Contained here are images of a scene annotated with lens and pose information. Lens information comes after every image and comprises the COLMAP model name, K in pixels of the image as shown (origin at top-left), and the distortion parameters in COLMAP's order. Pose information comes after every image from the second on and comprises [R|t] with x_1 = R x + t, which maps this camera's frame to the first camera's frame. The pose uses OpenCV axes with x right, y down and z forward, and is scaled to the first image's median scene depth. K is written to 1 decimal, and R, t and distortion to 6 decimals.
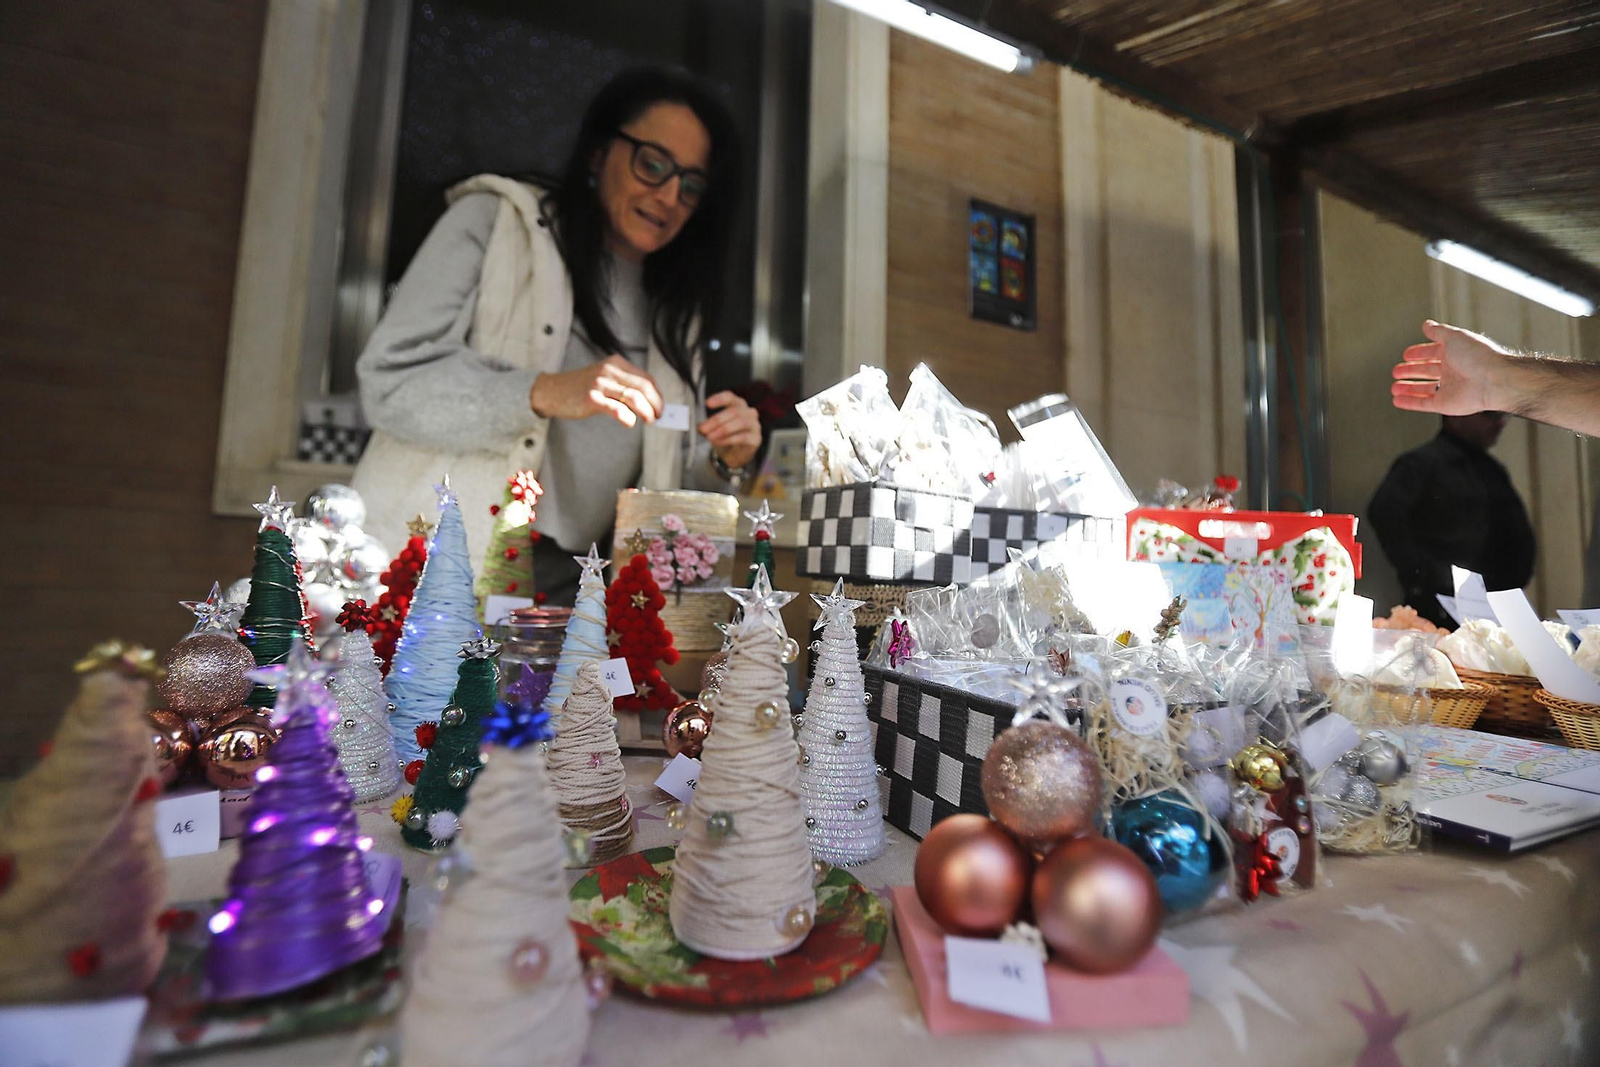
lens RADIAL K [[748.9, 0, 789.5], [0, 748.9, 519.8], [0, 0, 1]] dist [-0.028512, 0.005872]
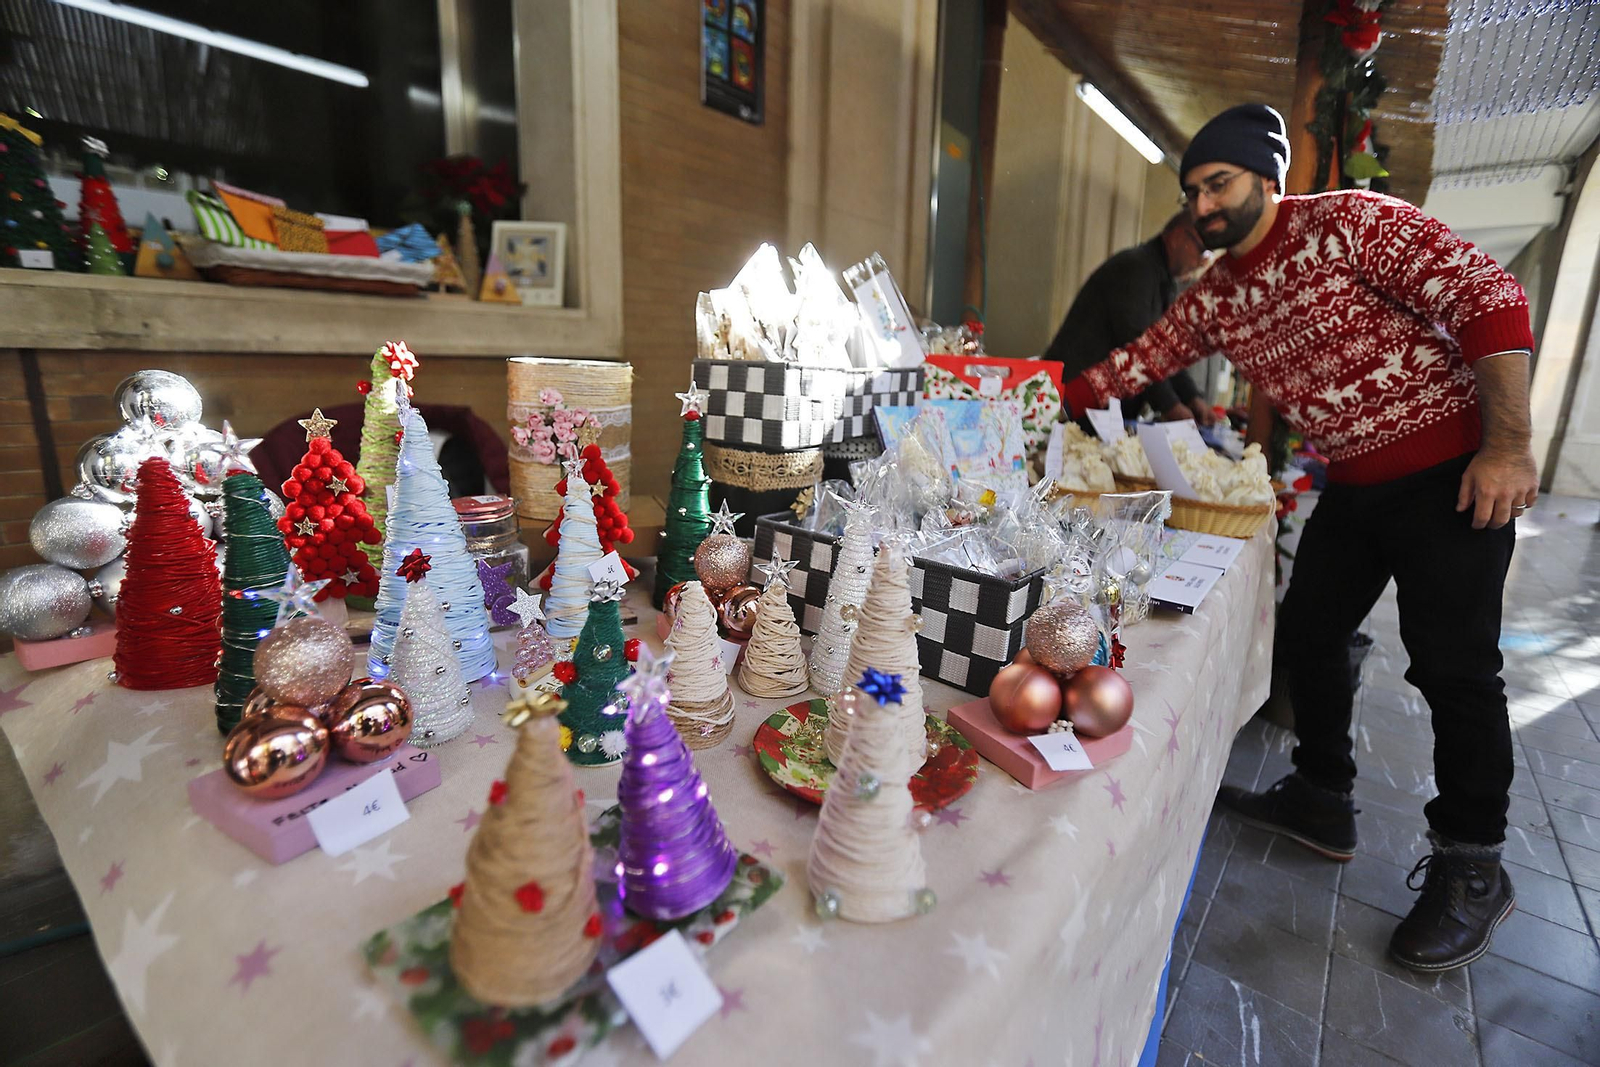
lens RADIAL K [[748.9, 0, 788.3], [0, 748.9, 528.2], [0, 0, 1]] dist [-0.028512, 0.005872]
pose [[0.897943, -0.112074, 0.425603, -0.291826], [-0.026387, 0.951585, 0.306251, -0.119161], [-0.439320, -0.286226, 0.851512, -0.017643]]
